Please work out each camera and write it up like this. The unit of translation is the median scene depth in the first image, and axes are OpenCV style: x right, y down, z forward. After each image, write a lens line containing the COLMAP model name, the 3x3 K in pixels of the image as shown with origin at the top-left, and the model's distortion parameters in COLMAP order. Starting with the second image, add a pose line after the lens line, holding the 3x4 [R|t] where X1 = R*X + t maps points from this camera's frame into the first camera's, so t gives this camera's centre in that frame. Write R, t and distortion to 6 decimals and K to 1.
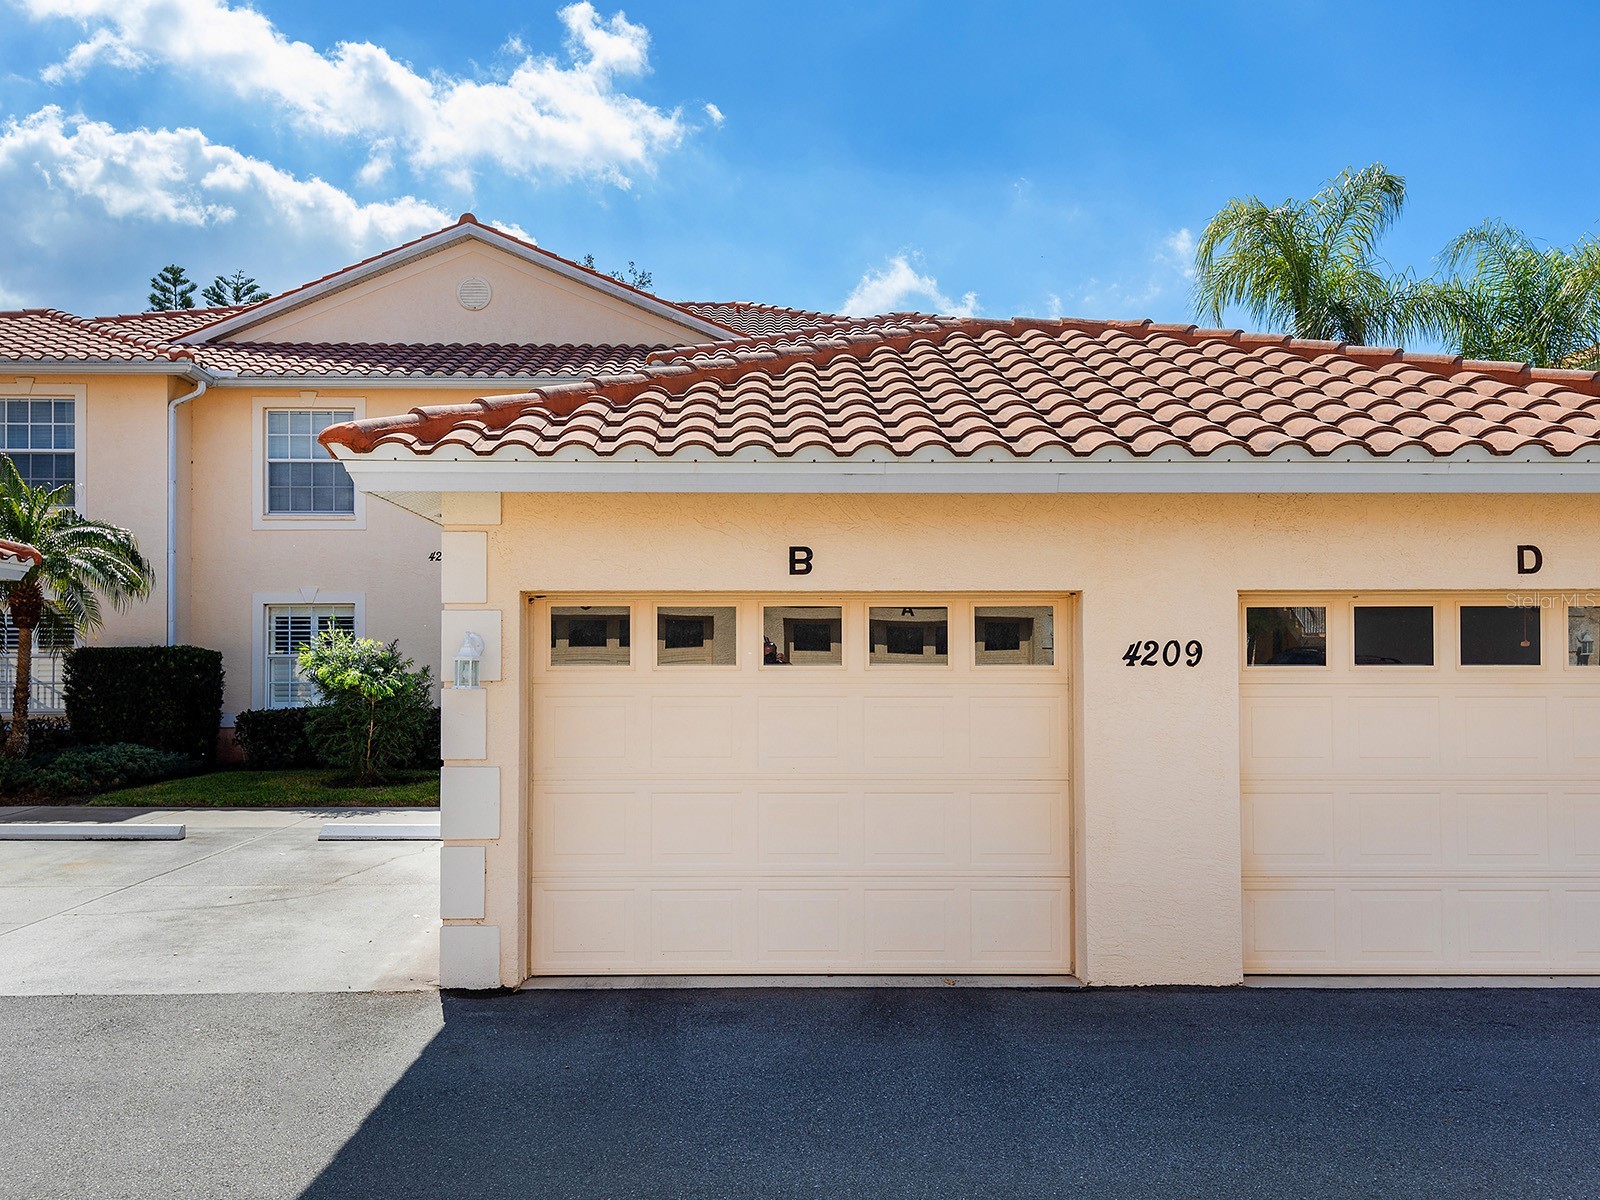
lens RADIAL K [[1117.0, 0, 800.0], [0, 1117.0, 478.8], [0, 0, 1]] dist [0.029195, -0.003427]
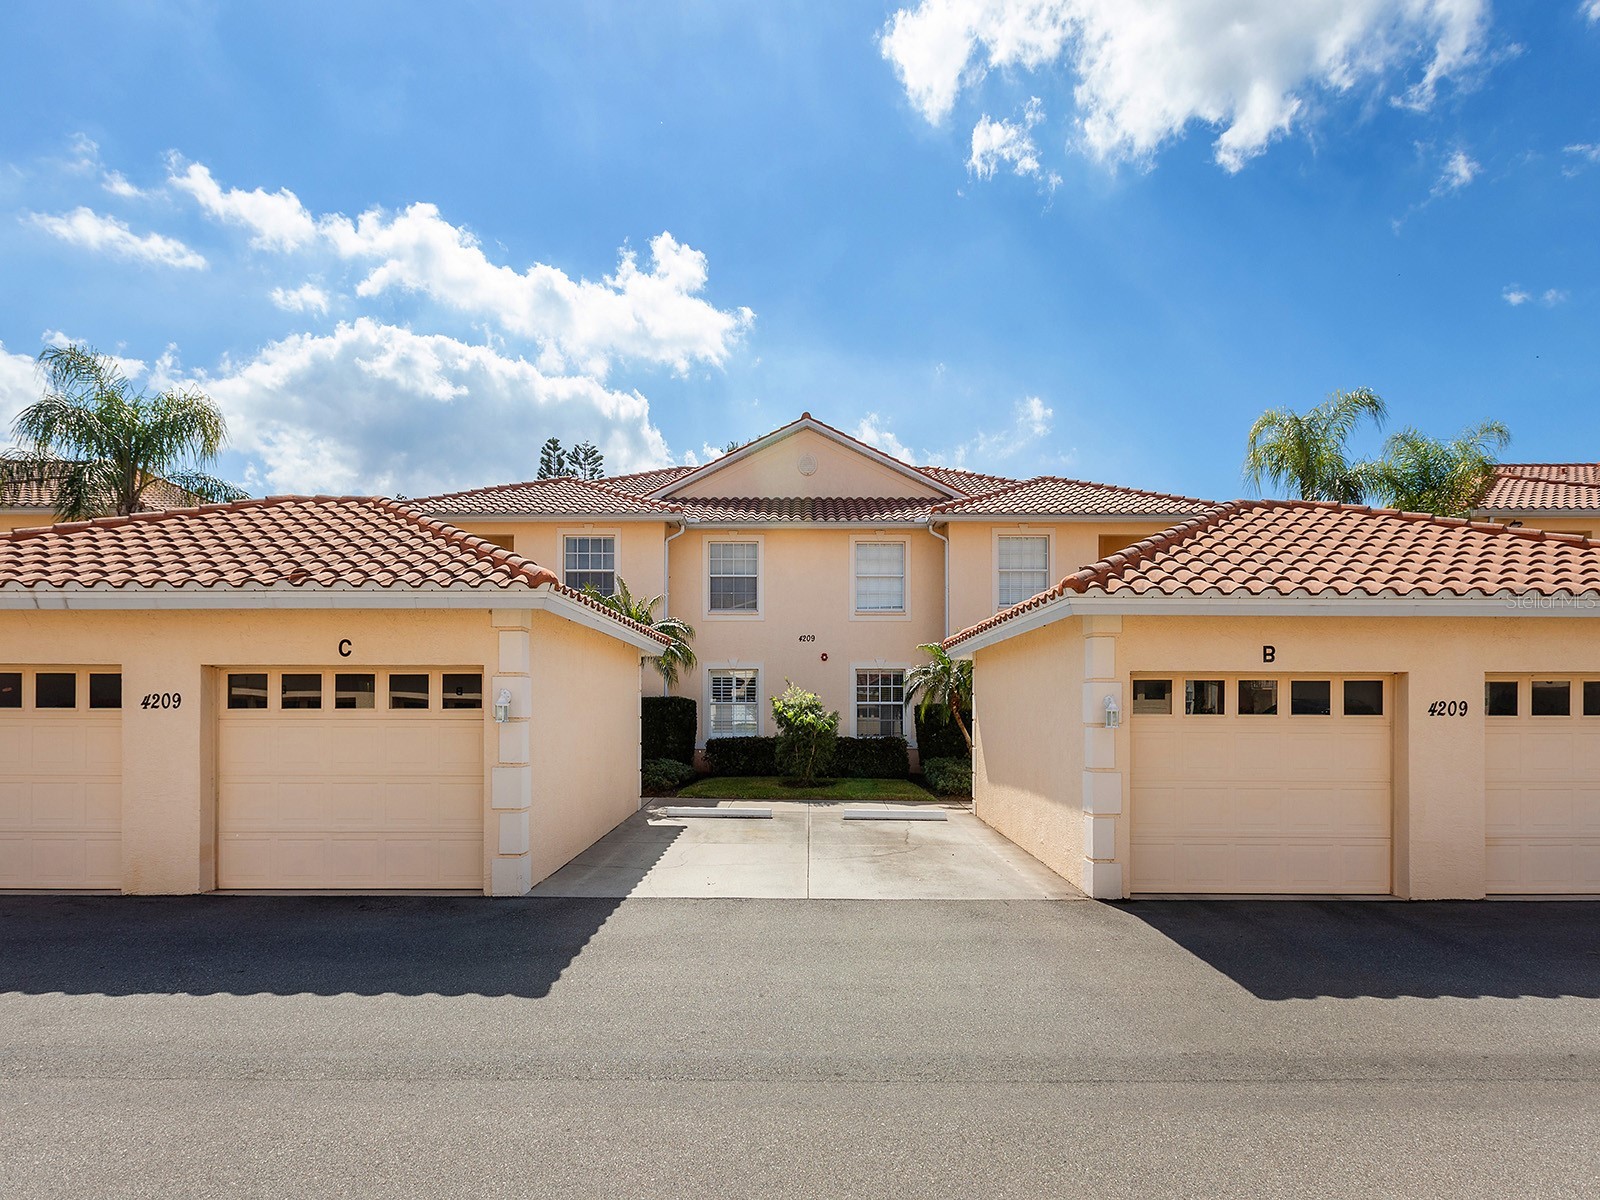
lens RADIAL K [[808.6, 0, 801.3], [0, 808.6, 580.7], [0, 0, 1]] dist [-0.000550, 0.000209]
pose [[0.999200, 0.011804, 0.038213, -0.448079], [-0.012128, 0.999892, 0.008272, -0.023922], [-0.038111, -0.008729, 0.999235, -0.123537]]
